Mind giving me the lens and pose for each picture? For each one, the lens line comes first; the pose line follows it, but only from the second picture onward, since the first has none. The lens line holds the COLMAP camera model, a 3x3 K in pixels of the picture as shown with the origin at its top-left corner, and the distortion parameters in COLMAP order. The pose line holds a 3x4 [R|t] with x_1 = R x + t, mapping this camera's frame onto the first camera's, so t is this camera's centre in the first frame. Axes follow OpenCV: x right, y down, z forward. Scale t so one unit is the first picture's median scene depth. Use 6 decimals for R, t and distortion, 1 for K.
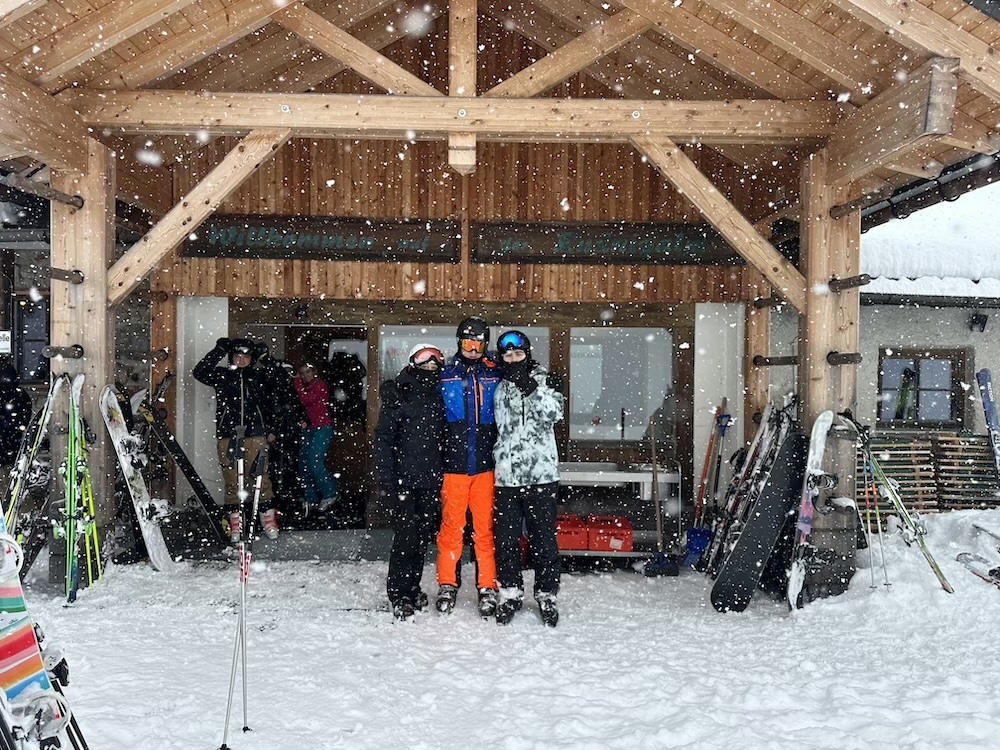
lens RADIAL K [[761.6, 0, 496.3], [0, 761.6, 376.6], [0, 0, 1]] dist [0.021187, -0.046991]
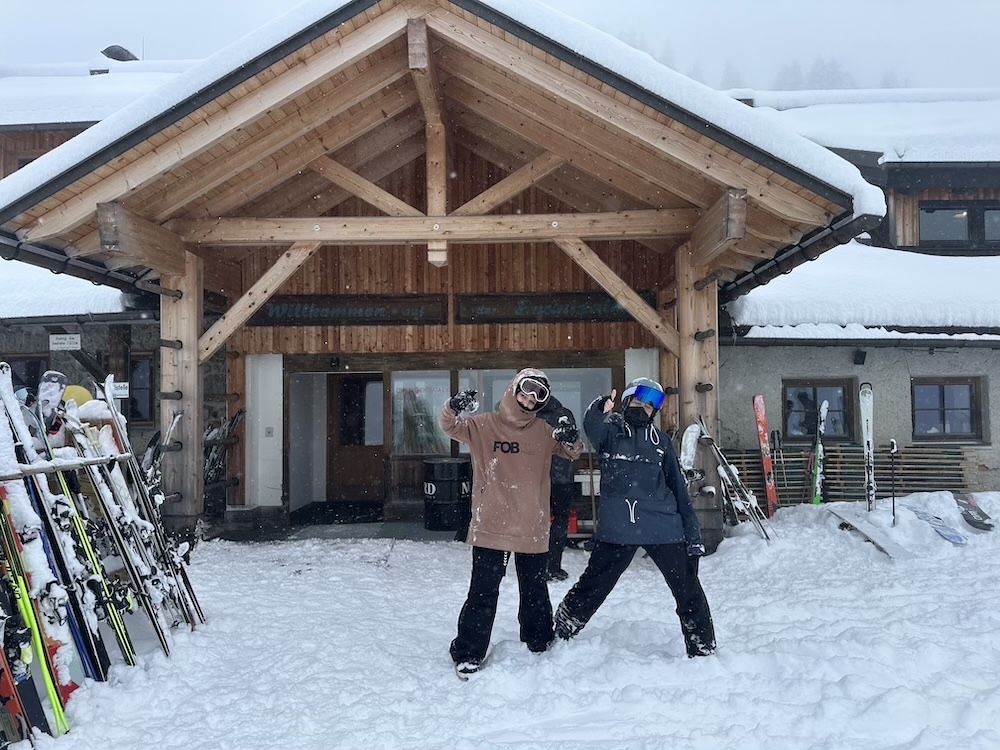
lens RADIAL K [[697.2, 0, 504.7], [0, 697.2, 370.3], [0, 0, 1]] dist [0.034537, -0.032752]
pose [[0.998753, -0.024175, -0.043672, 0.132940], [0.021557, 0.997997, -0.059473, 0.013000], [0.045023, 0.058457, 0.997274, -0.305823]]
